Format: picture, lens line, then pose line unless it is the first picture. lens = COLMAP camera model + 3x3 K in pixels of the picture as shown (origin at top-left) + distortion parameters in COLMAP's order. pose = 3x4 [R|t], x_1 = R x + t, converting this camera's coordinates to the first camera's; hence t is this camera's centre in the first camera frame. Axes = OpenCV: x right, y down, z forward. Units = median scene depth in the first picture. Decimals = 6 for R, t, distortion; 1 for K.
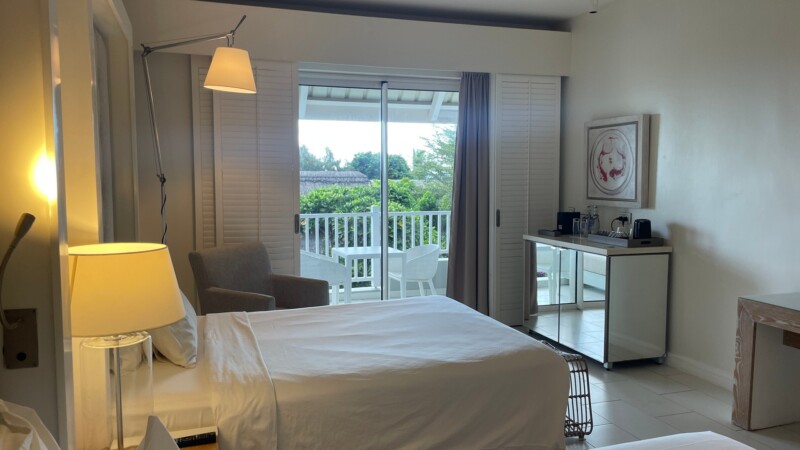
lens RADIAL K [[613.9, 0, 394.7], [0, 613.9, 222.3], [0, 0, 1]] dist [0.083246, -0.109751]
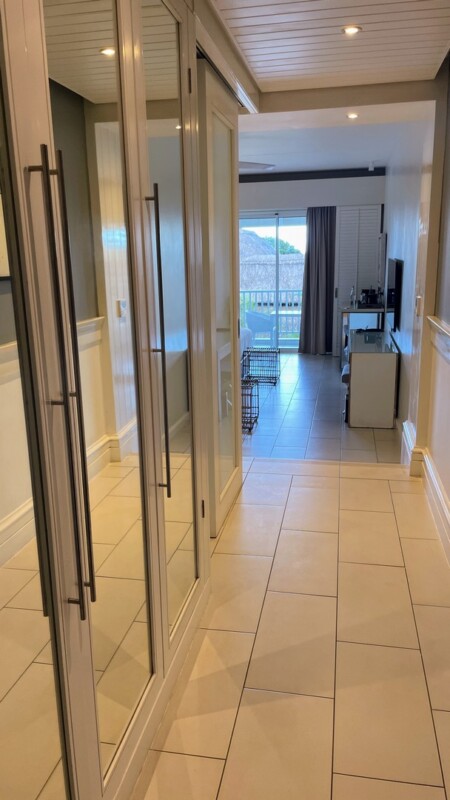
lens RADIAL K [[613.9, 0, 223.7], [0, 613.9, 401.7], [0, 0, 1]] dist [0.083246, -0.109751]
pose [[0.873856, 0.093415, -0.477126, 0.977709], [-0.018382, 0.987014, 0.159577, 0.032255], [0.485837, -0.130677, 0.864226, -0.905441]]
